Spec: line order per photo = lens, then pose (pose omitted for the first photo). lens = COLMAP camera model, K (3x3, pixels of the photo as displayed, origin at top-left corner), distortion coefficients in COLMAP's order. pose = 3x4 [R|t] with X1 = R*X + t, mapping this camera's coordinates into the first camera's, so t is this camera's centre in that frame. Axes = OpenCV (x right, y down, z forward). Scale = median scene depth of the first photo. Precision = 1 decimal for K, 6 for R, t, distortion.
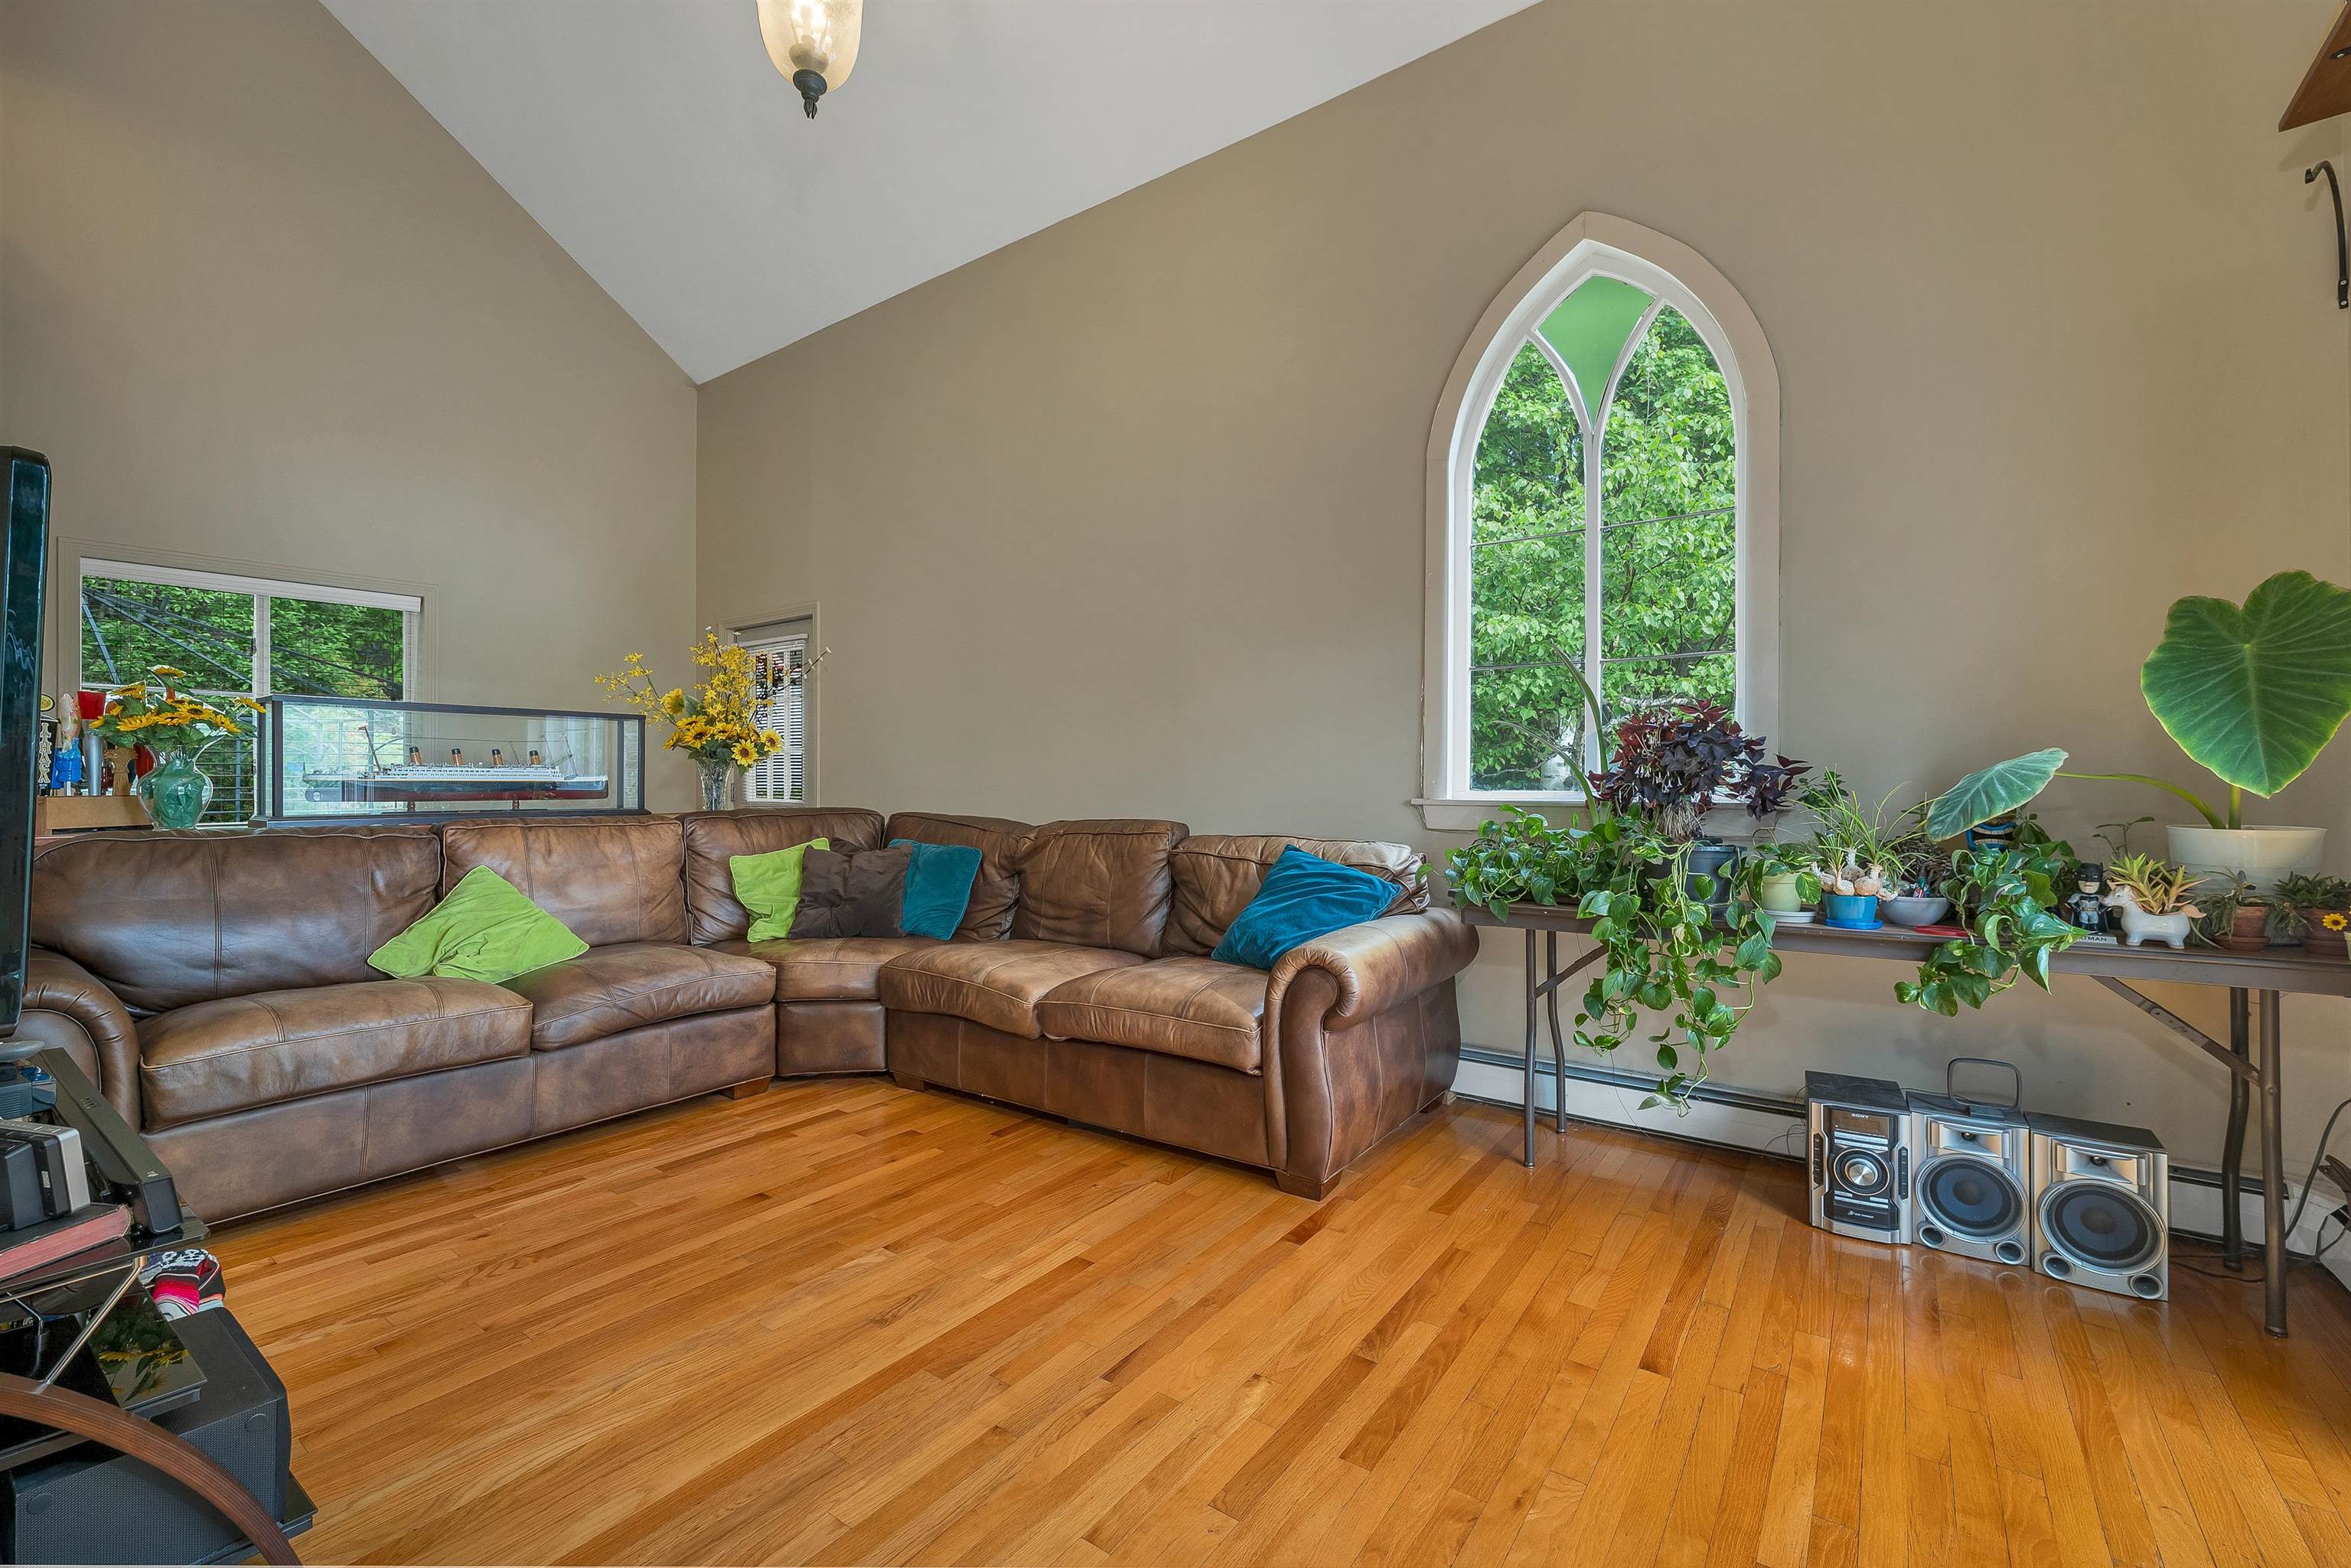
lens RADIAL K [[977.0, 0, 1186.7], [0, 977.0, 776.3], [0, 0, 1]] dist [0.000836, 0.000095]
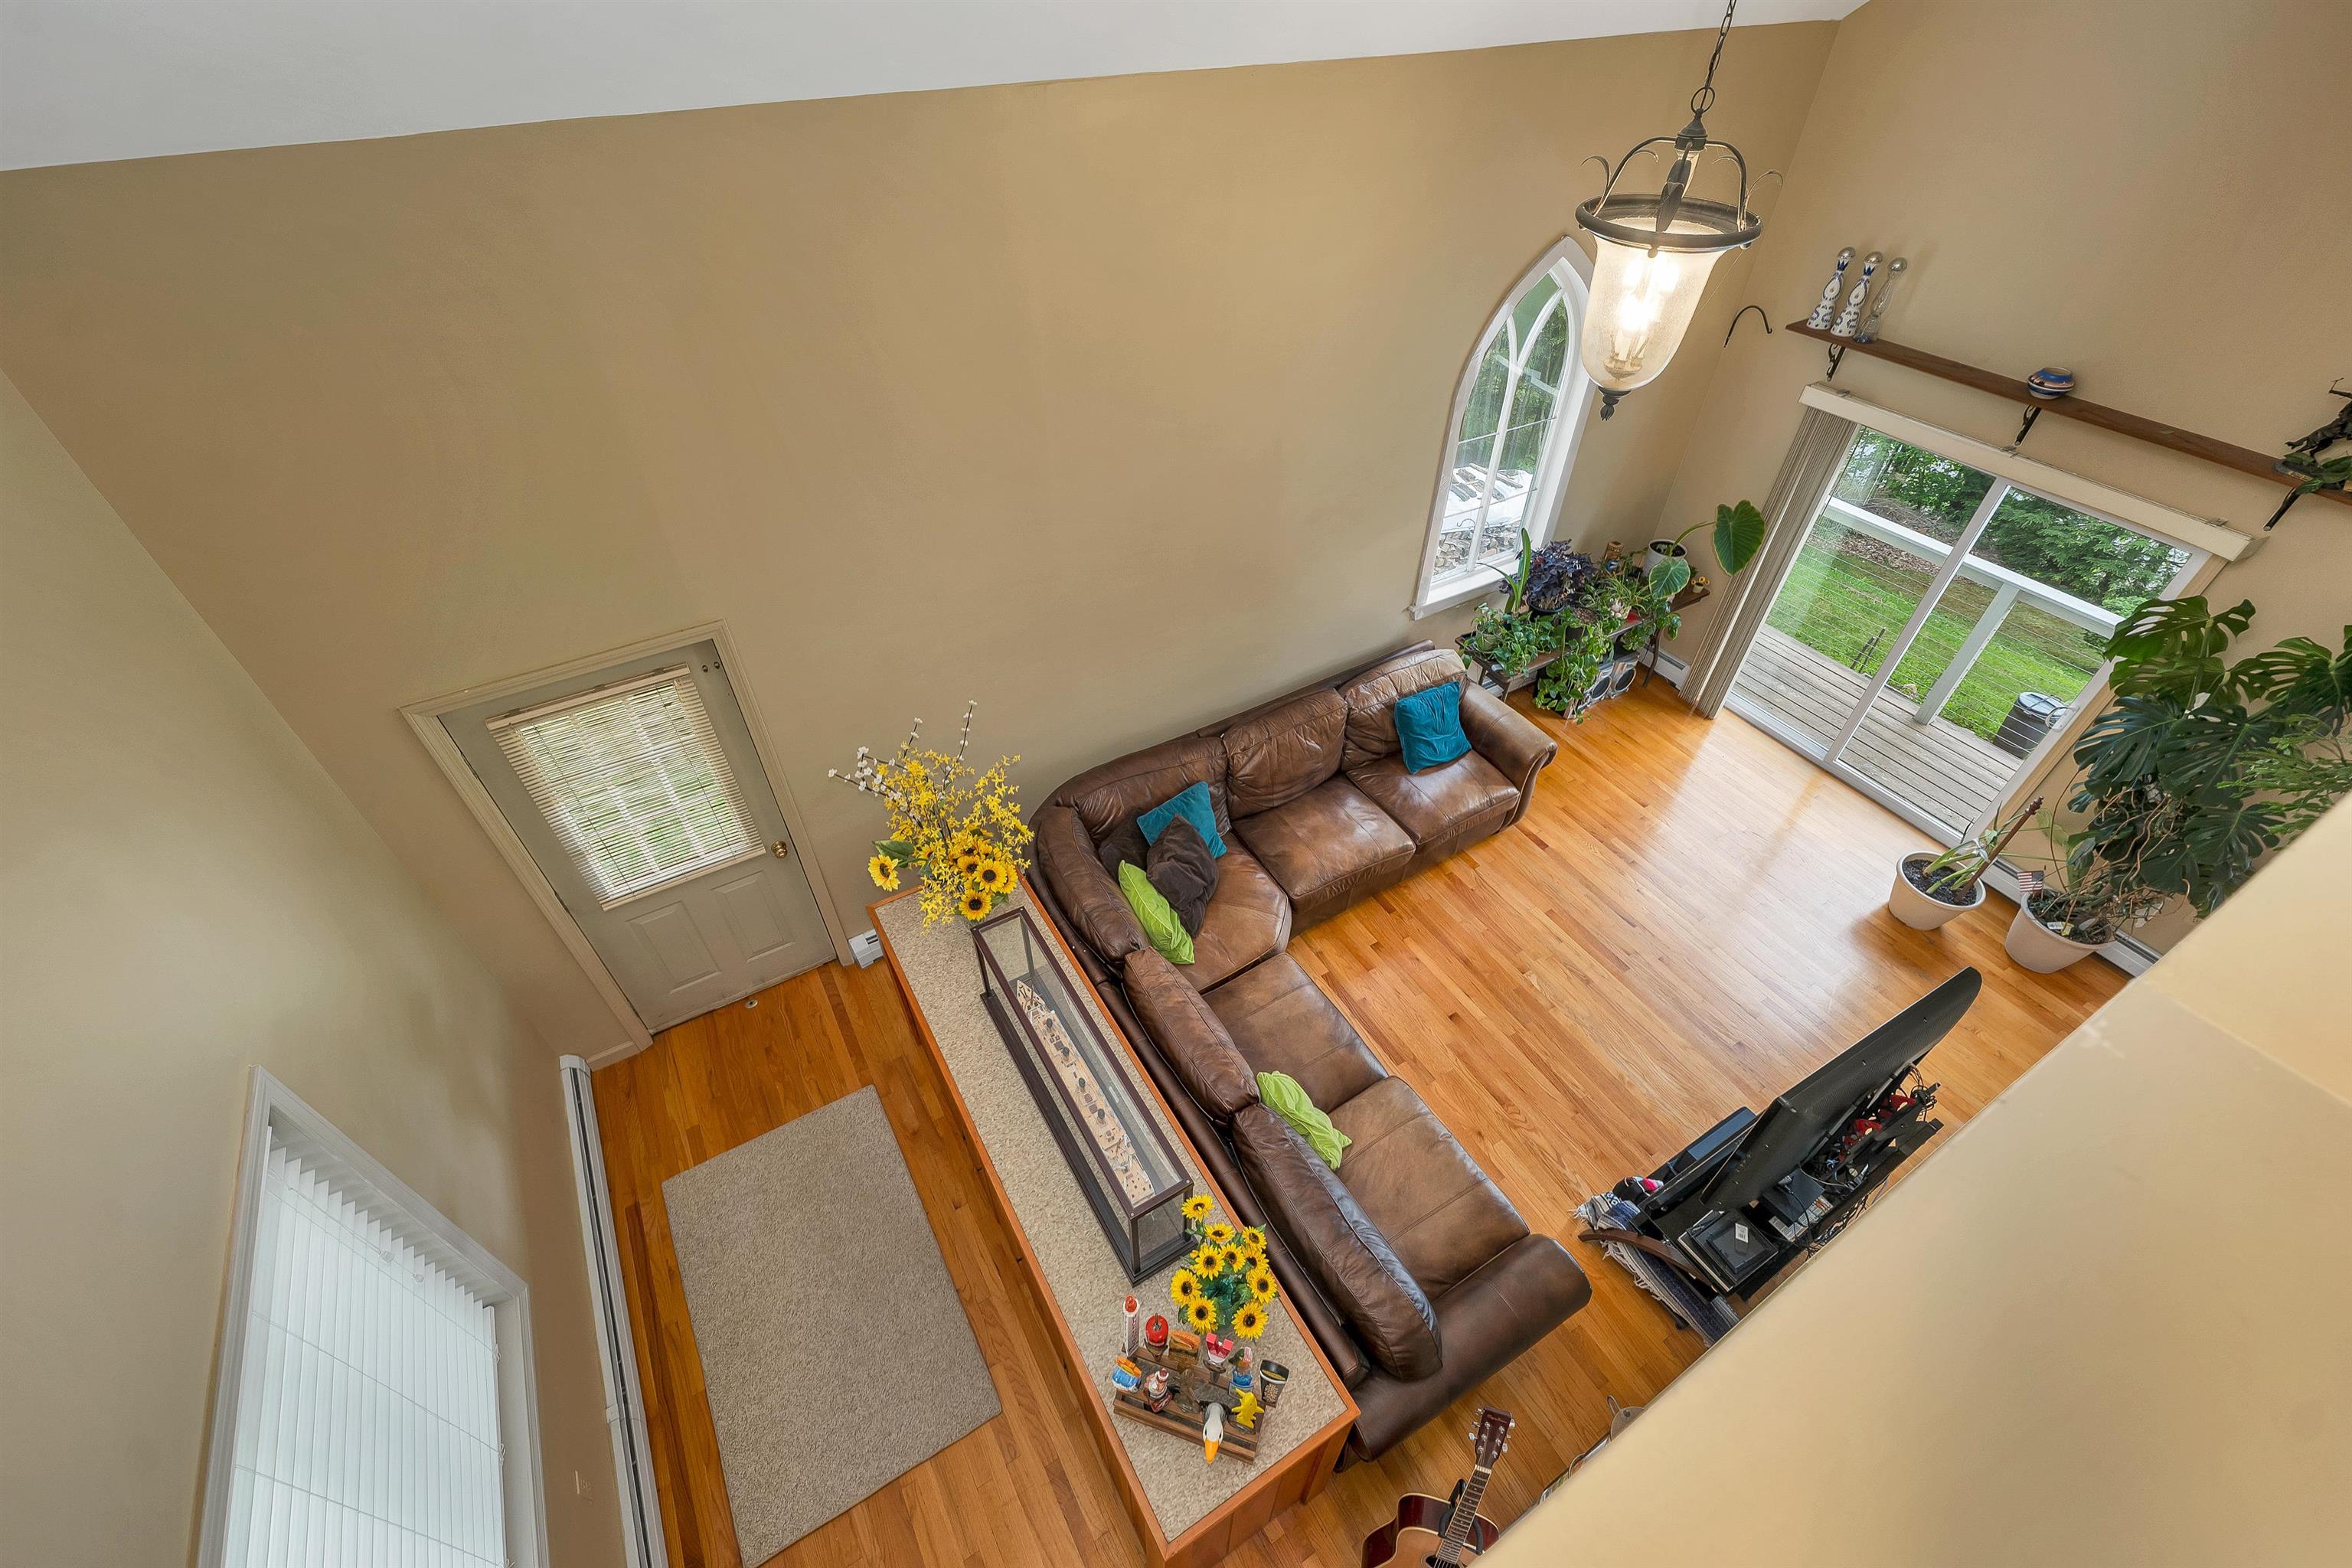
lens RADIAL K [[980.1, 0, 1178.8], [0, 980.1, 780.8], [0, 0, 1]] dist [0.001505, 0.000241]
pose [[0.406052, -0.613826, 0.677008, -1.747260], [-0.008066, 0.738395, 0.674321, -1.243131], [-0.913814, -0.279270, 0.294876, 1.115298]]
